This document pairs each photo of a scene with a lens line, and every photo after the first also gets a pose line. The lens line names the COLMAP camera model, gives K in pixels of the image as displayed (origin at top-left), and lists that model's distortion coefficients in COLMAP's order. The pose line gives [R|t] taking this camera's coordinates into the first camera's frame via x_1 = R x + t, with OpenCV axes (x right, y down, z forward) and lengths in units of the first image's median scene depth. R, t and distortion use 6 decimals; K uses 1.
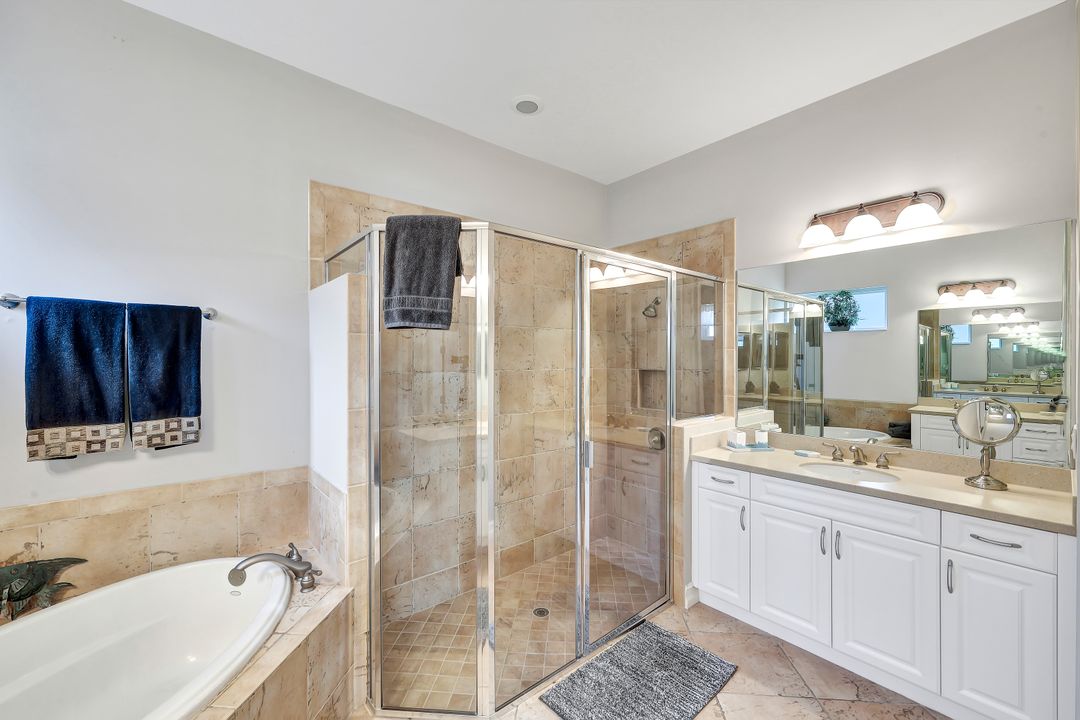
lens RADIAL K [[434.8, 0, 540.0], [0, 434.8, 360.0], [0, 0, 1]] dist [-0.000247, -0.000002]
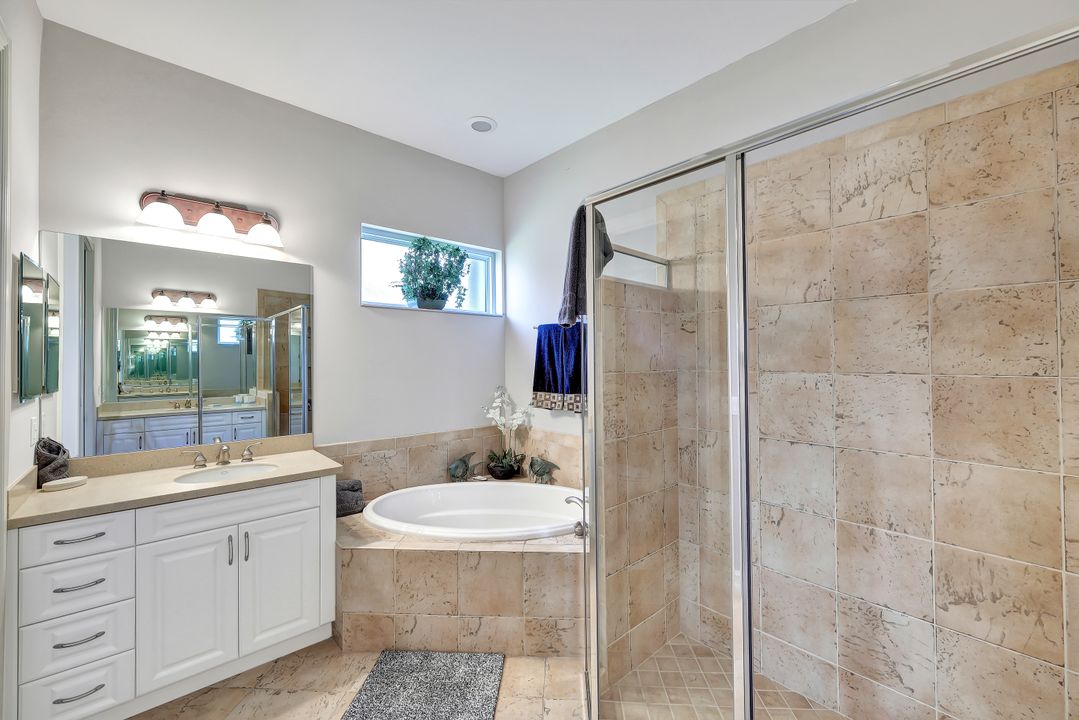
lens RADIAL K [[434.4, 0, 539.5], [0, 434.4, 360.0], [0, 0, 1]] dist [-0.000247, -0.000002]
pose [[0.040848, -0.000927, -0.999165, 0.719330], [-0.005977, 0.999981, -0.001172, 0.015462], [0.999148, 0.006020, 0.040841, 0.821703]]
